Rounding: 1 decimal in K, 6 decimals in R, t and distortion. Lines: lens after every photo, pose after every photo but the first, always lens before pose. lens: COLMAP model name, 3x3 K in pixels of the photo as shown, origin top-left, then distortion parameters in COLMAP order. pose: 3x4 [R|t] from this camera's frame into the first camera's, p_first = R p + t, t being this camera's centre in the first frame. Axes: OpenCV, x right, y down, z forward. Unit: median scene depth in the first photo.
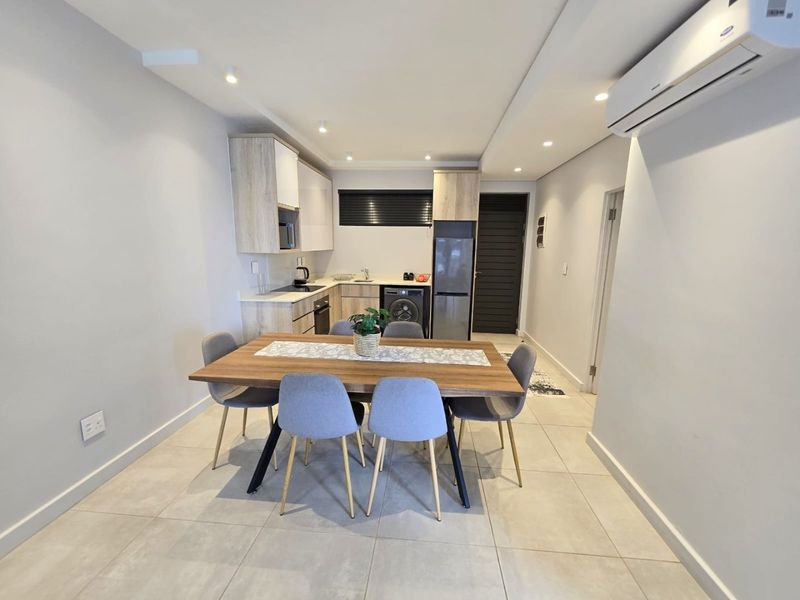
lens RADIAL K [[326.2, 0, 400.4], [0, 326.2, 298.9], [0, 0, 1]] dist [-0.000303, -0.000509]
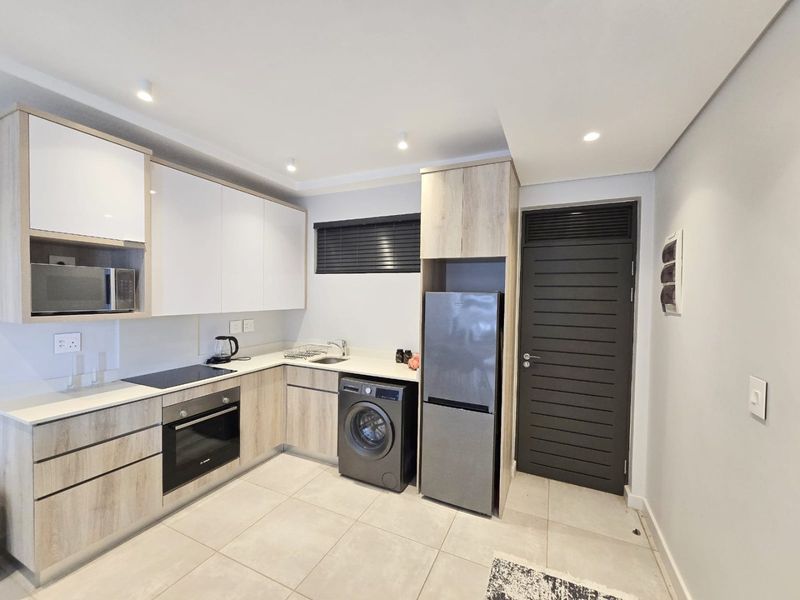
lens RADIAL K [[326.2, 0, 399.8], [0, 326.2, 301.4], [0, 0, 1]] dist [-0.000303, -0.000509]
pose [[0.940582, 0.008464, -0.339462, 0.242693], [-0.058959, 0.988576, -0.138714, -0.094573], [0.334410, 0.150486, 0.930335, 0.490402]]
